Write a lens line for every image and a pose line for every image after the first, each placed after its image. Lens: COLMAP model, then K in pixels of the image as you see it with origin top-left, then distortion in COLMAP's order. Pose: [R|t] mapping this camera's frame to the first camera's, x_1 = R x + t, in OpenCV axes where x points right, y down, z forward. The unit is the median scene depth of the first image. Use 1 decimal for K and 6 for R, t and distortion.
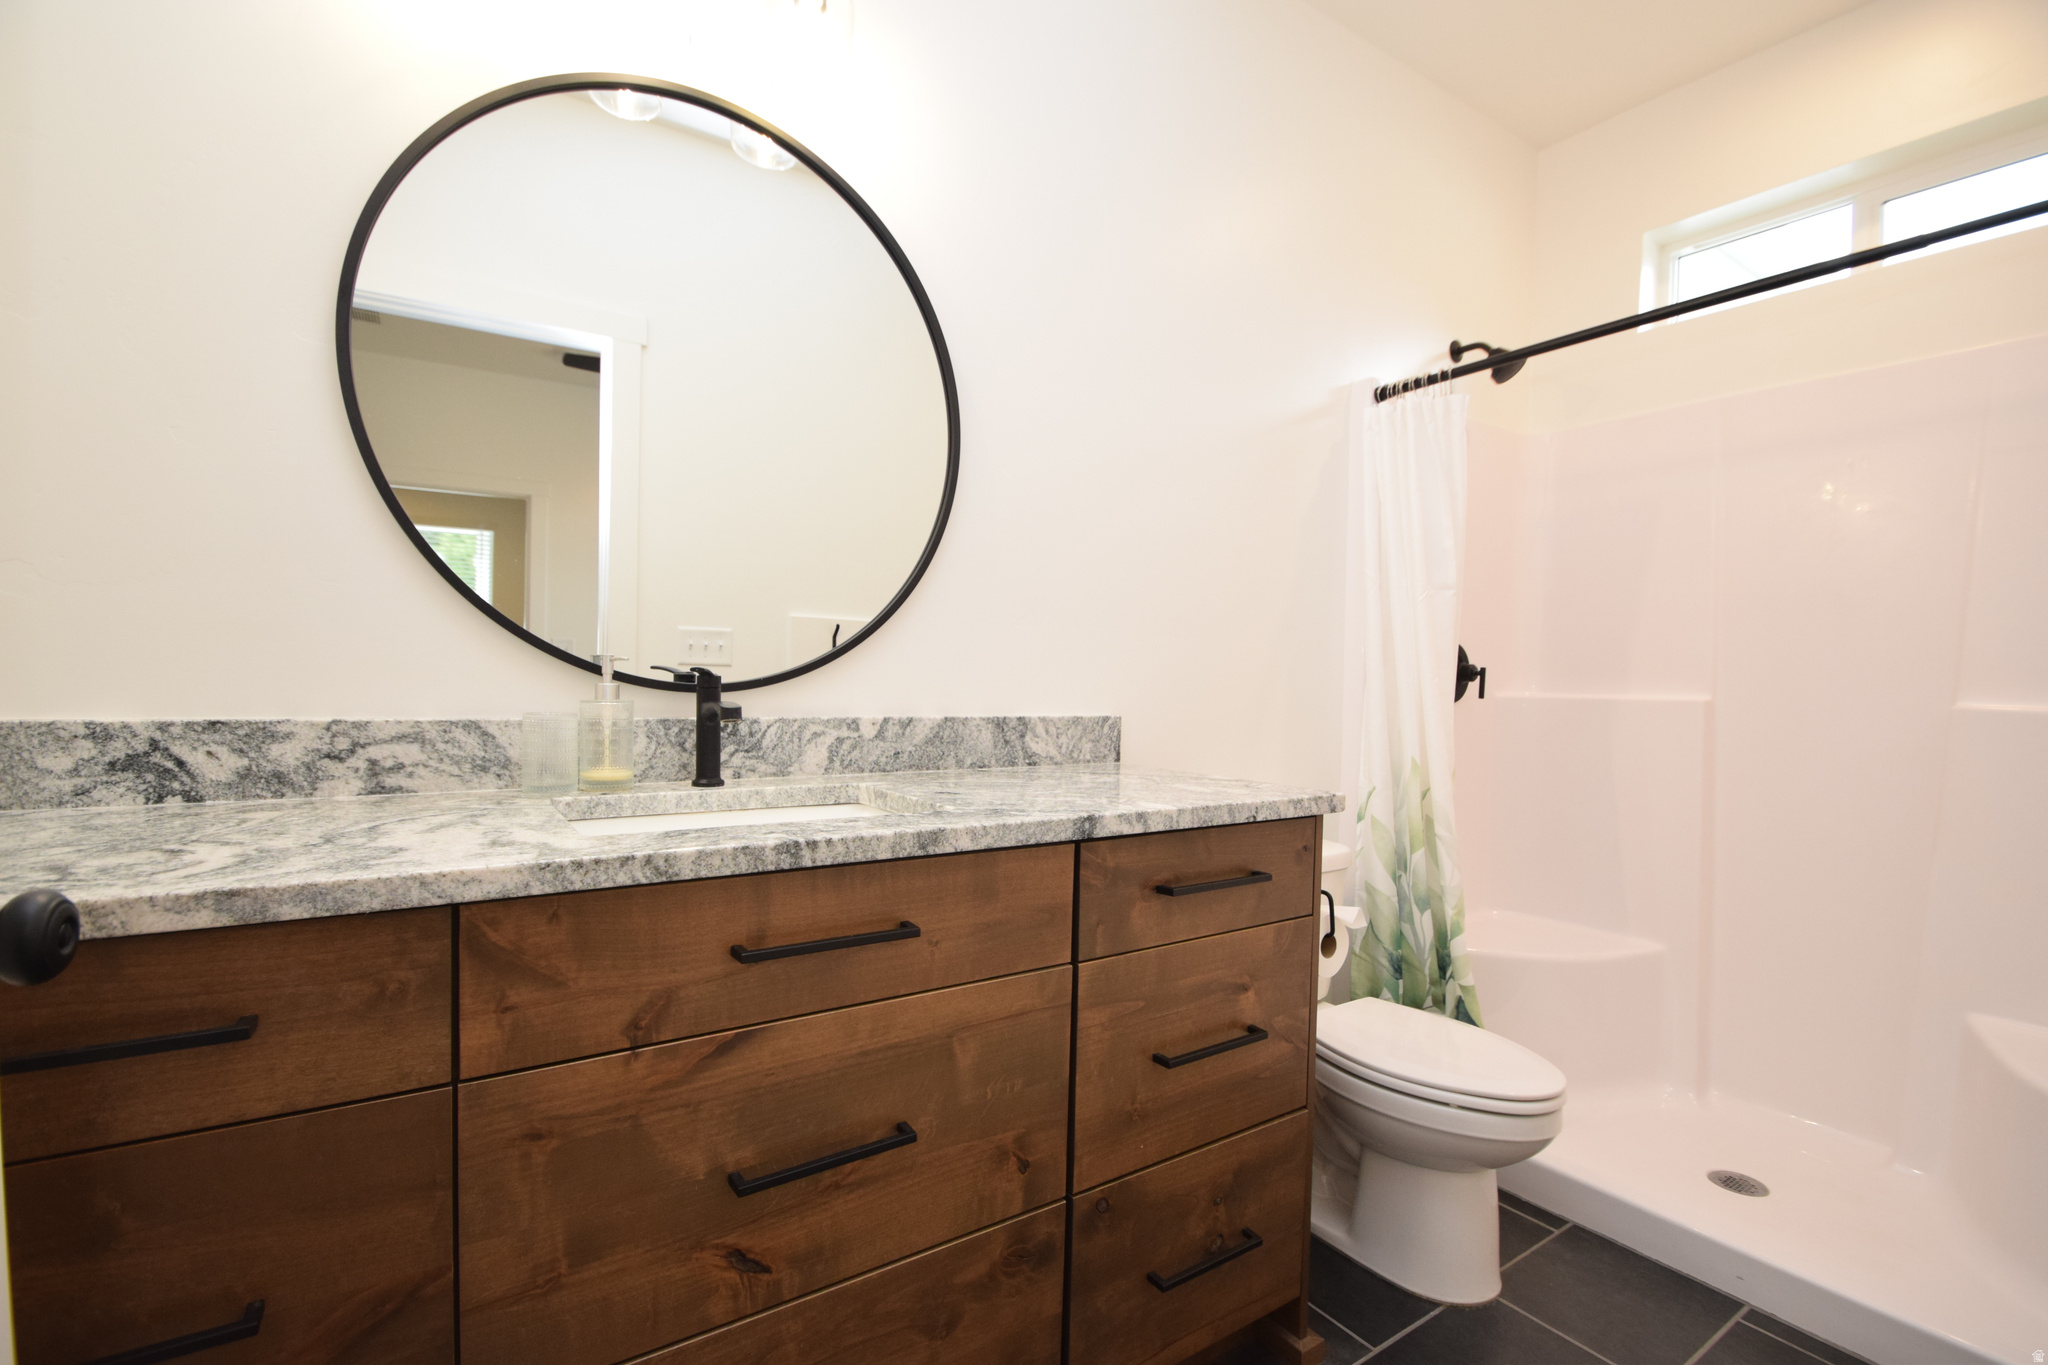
lens RADIAL K [[900.8, 0, 1025.0], [0, 900.8, 706.2], [0, 0, 1]] dist [-0.001393, -0.000976]
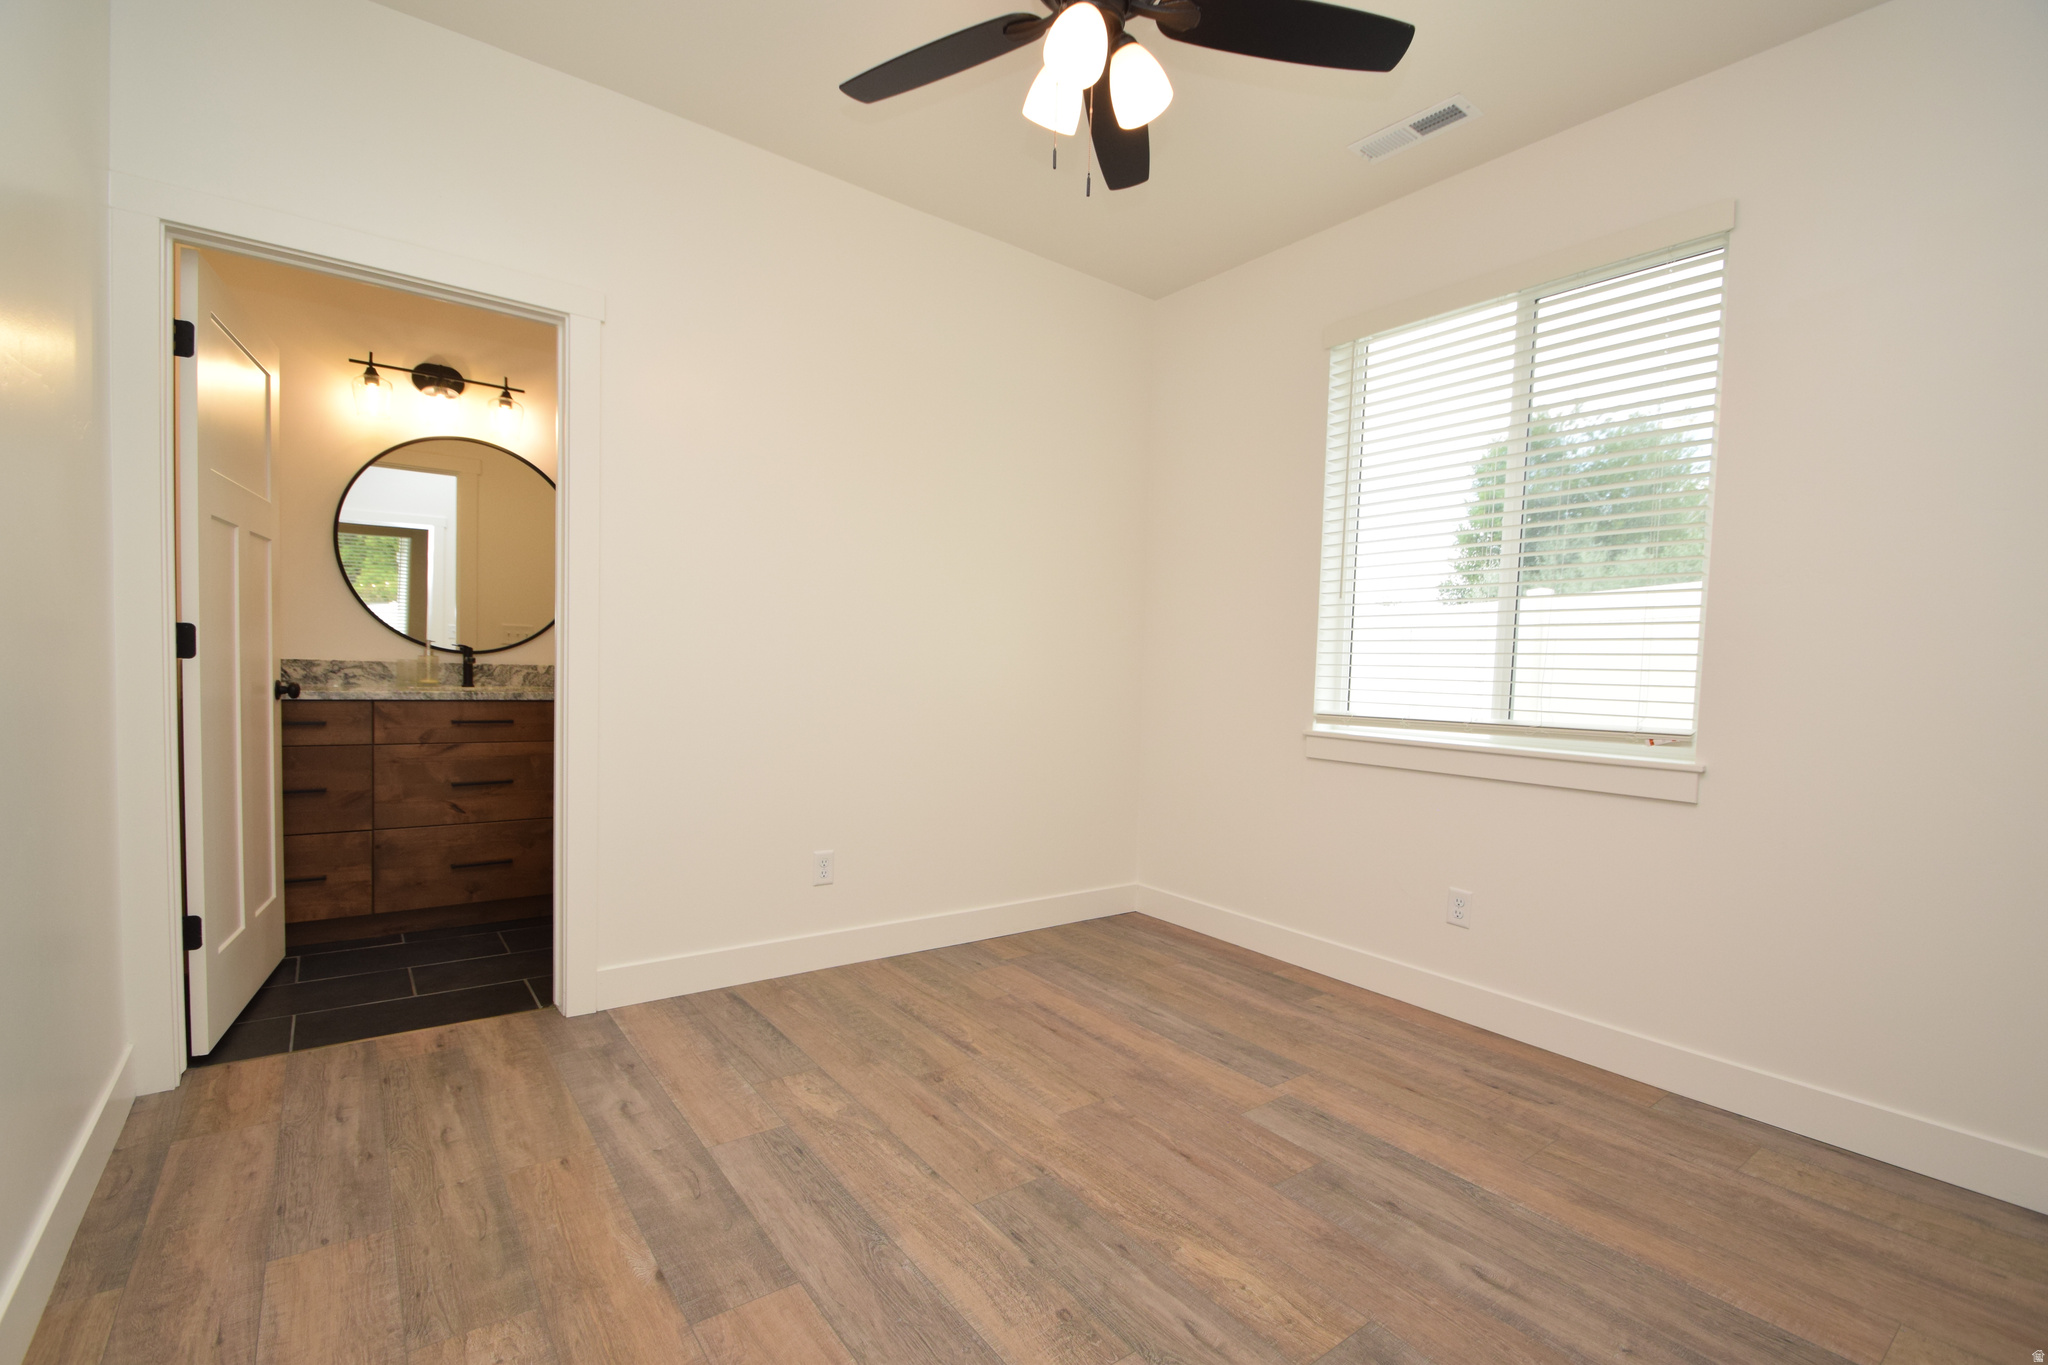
lens RADIAL K [[900.8, 0, 1025.0], [0, 900.8, 706.2], [0, 0, 1]] dist [-0.001393, -0.000976]
pose [[0.998374, 0.003489, 0.056902, 1.433676], [-0.004344, 0.999880, 0.014895, 0.116314], [-0.056843, -0.015118, 0.998269, -2.226789]]
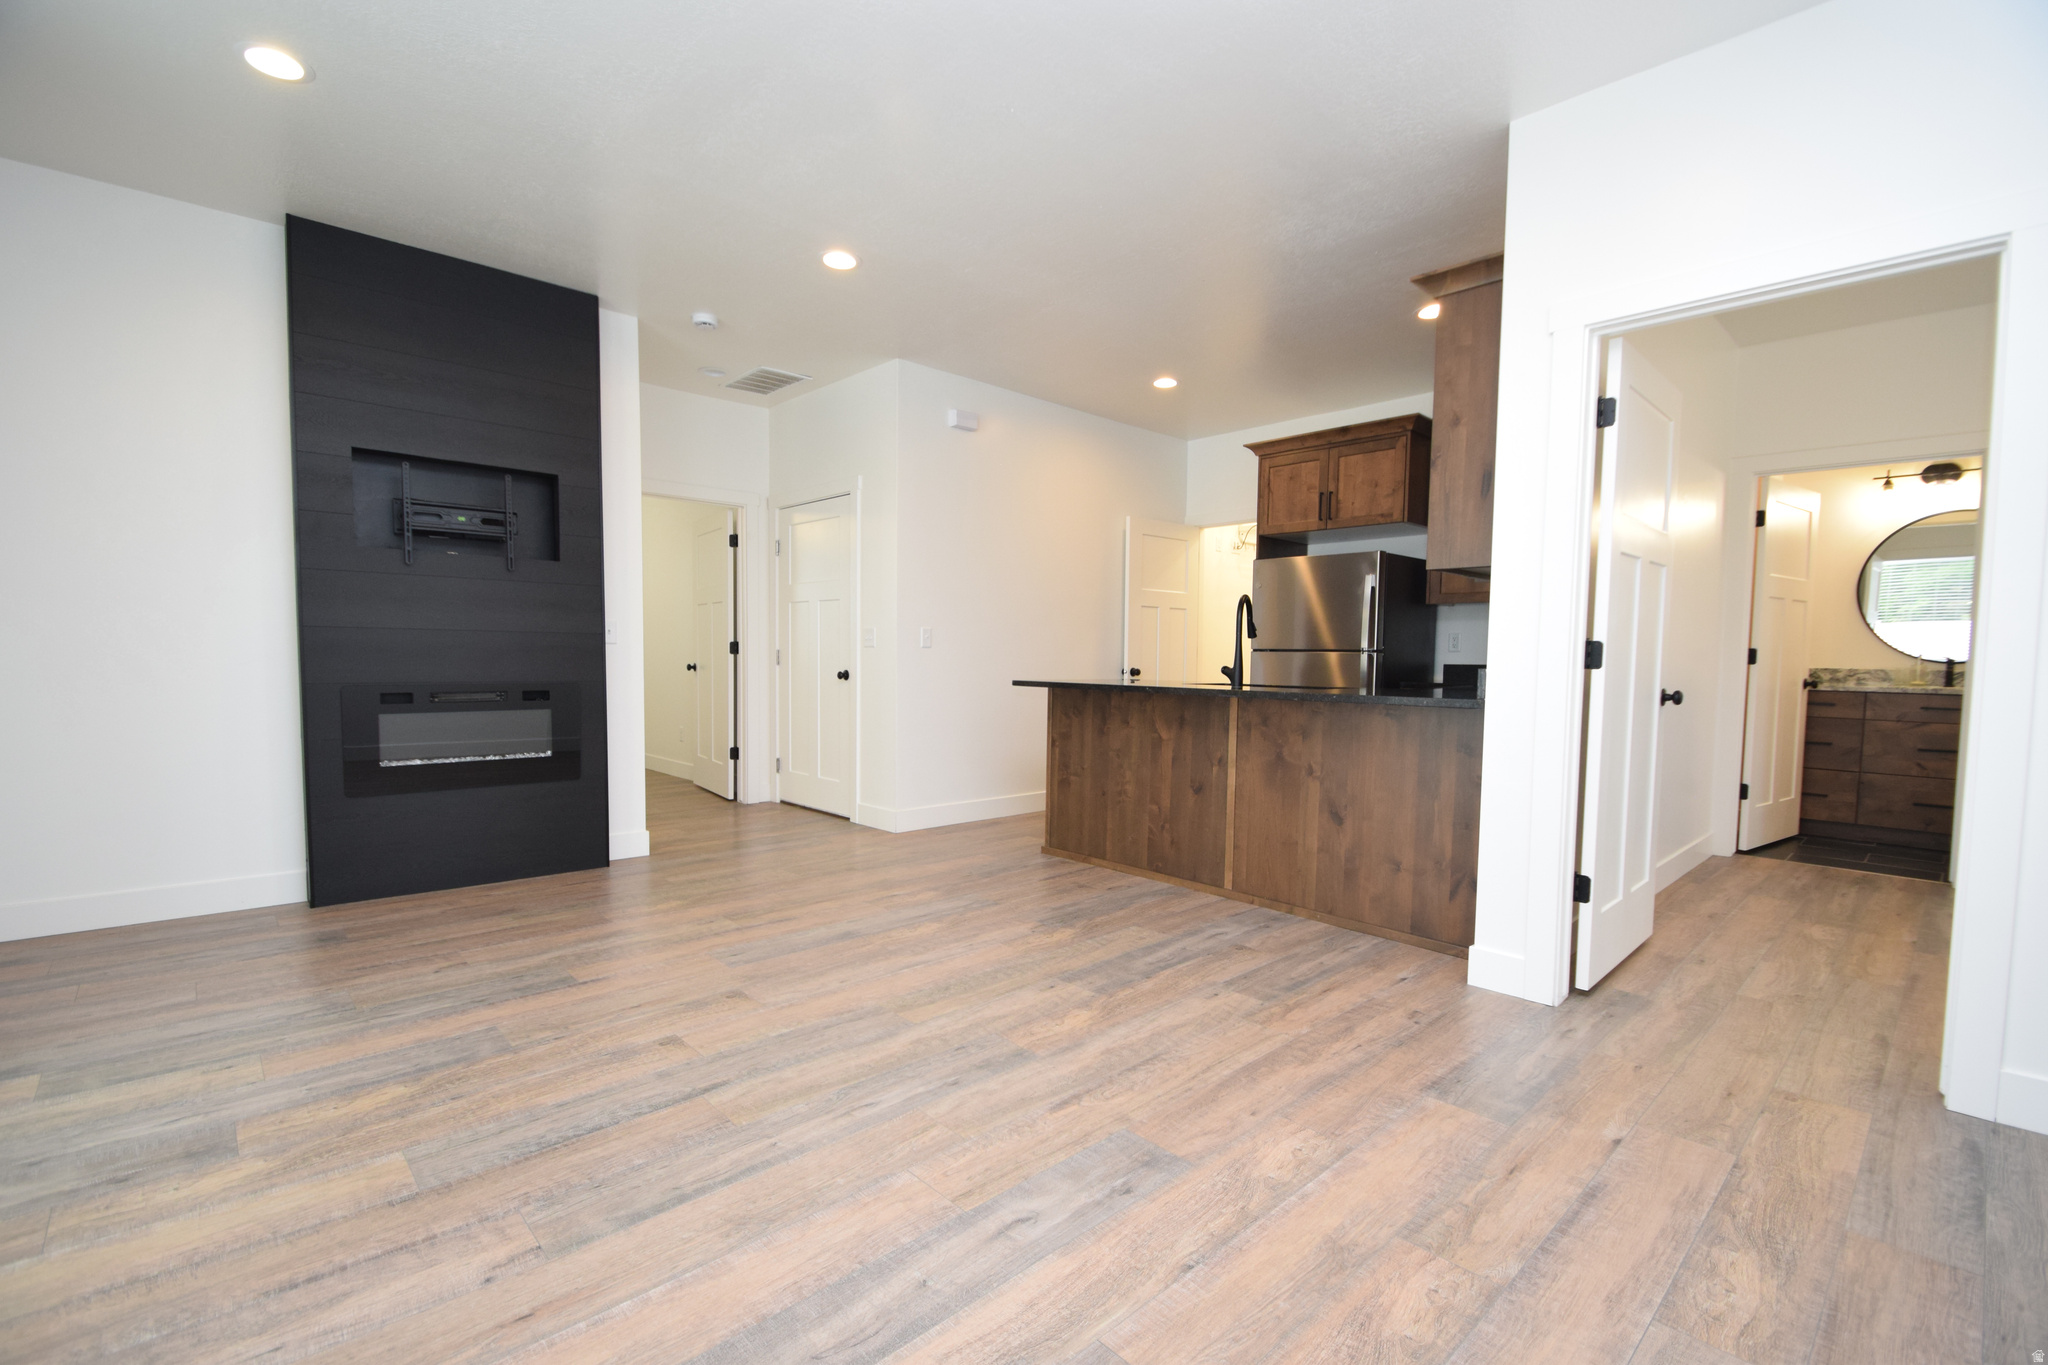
lens RADIAL K [[900.8, 0, 1025.0], [0, 900.8, 706.2], [0, 0, 1]] dist [-0.001393, -0.000976]
pose [[0.150099, 0.036009, -0.988015, 3.403081], [-0.043464, 0.998611, 0.029792, 0.268246], [0.987715, 0.038471, 0.151456, -4.175671]]
